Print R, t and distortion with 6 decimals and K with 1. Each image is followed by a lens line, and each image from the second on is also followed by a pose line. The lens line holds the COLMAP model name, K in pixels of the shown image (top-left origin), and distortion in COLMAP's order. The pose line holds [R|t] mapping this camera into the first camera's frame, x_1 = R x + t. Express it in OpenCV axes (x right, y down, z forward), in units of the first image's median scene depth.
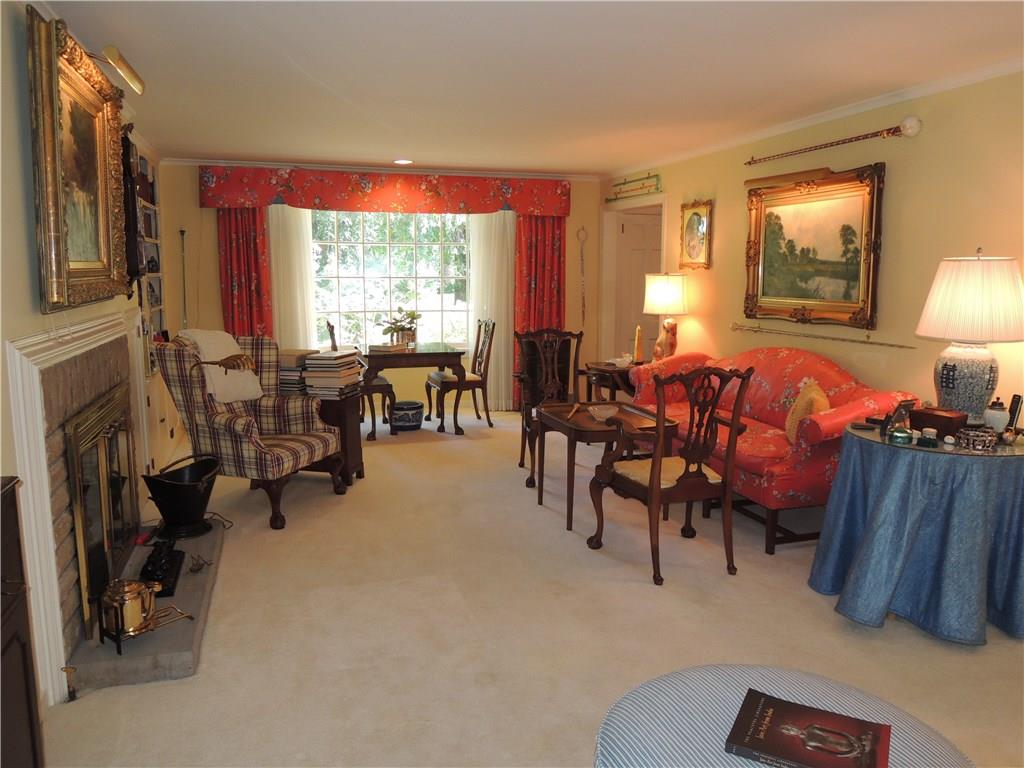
lens RADIAL K [[769.9, 0, 512.0], [0, 769.9, 382.6], [0, 0, 1]] dist [-0.000941, -0.000454]
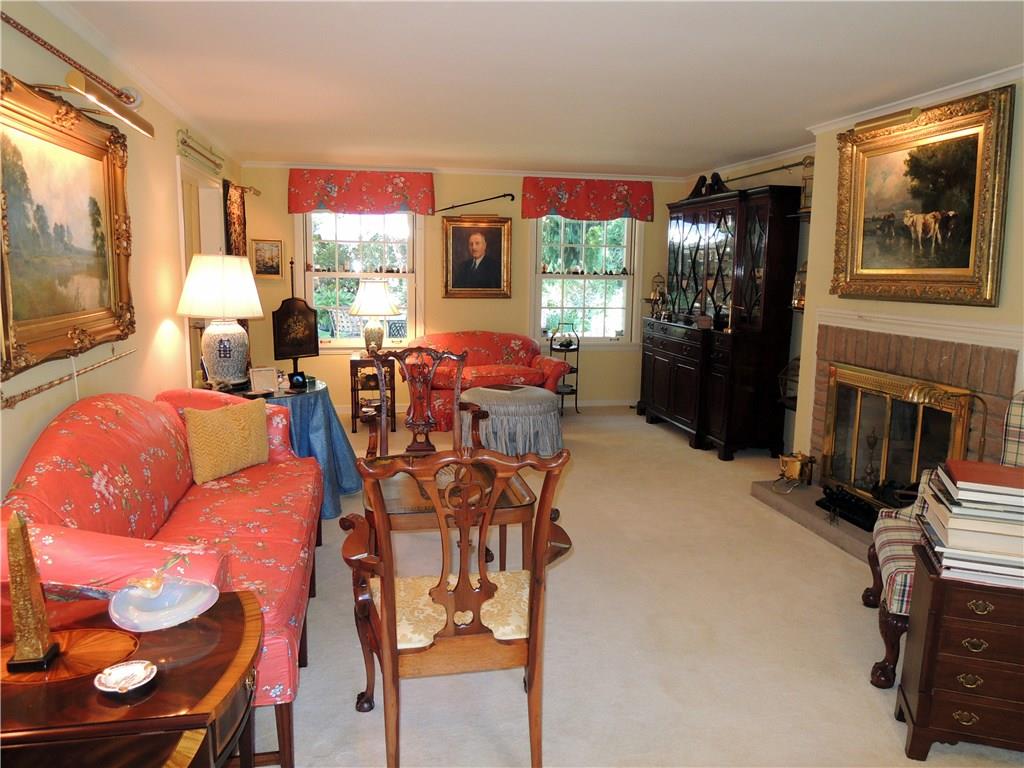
lens RADIAL K [[769.9, 0, 511.6], [0, 769.9, 381.7], [0, 0, 1]] dist [-0.000941, -0.000454]
pose [[-0.994124, -0.034737, 0.102520, -0.010492], [-0.003756, 0.957611, 0.288038, -0.226086], [-0.108180, 0.285961, -0.952115, 1.518063]]
